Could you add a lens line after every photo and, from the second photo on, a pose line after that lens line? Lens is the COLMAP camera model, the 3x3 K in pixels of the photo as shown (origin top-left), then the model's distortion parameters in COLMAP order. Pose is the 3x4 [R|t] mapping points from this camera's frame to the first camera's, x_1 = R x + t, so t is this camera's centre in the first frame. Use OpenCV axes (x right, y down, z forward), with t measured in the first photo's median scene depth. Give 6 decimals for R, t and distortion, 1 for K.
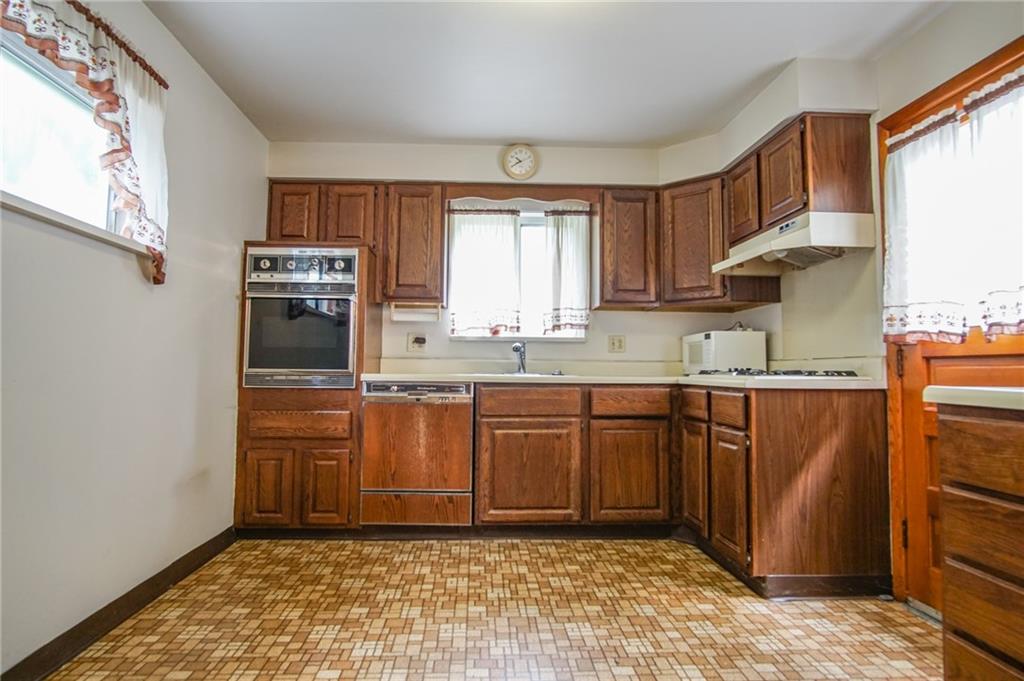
lens RADIAL K [[541.9, 0, 497.2], [0, 541.9, 332.6], [0, 0, 1]] dist [-0.038741, 0.011372]
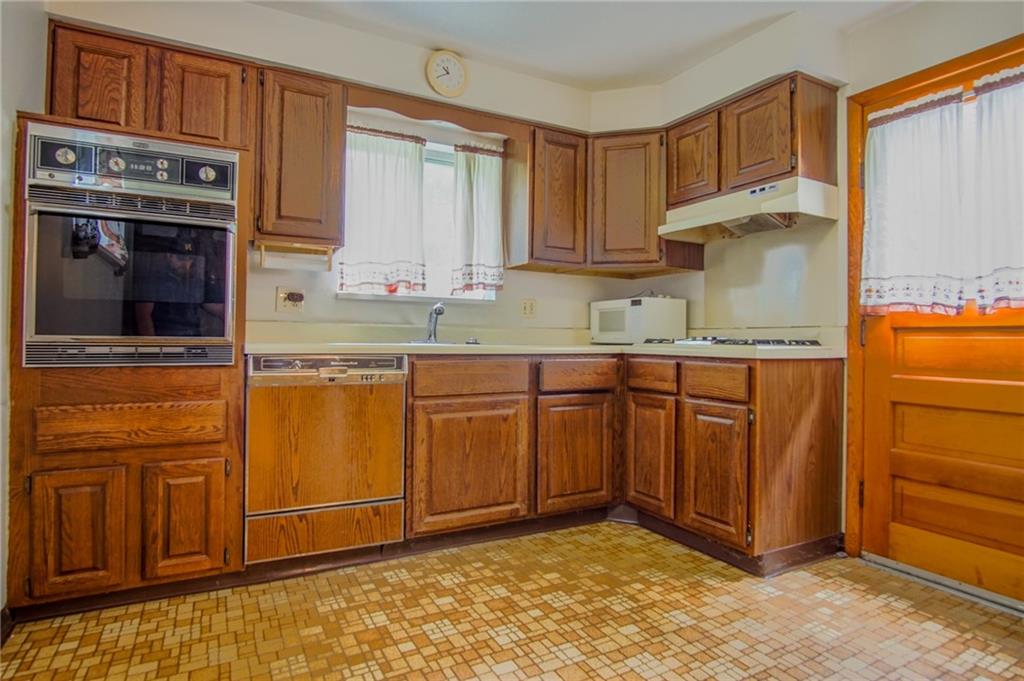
lens RADIAL K [[541.9, 0, 497.2], [0, 541.9, 332.6], [0, 0, 1]] dist [-0.038741, 0.011372]
pose [[0.903032, 0.006003, 0.429532, -0.255532], [-0.032617, 0.997974, 0.054625, 0.016878], [-0.428334, -0.063338, 0.901398, 0.271419]]
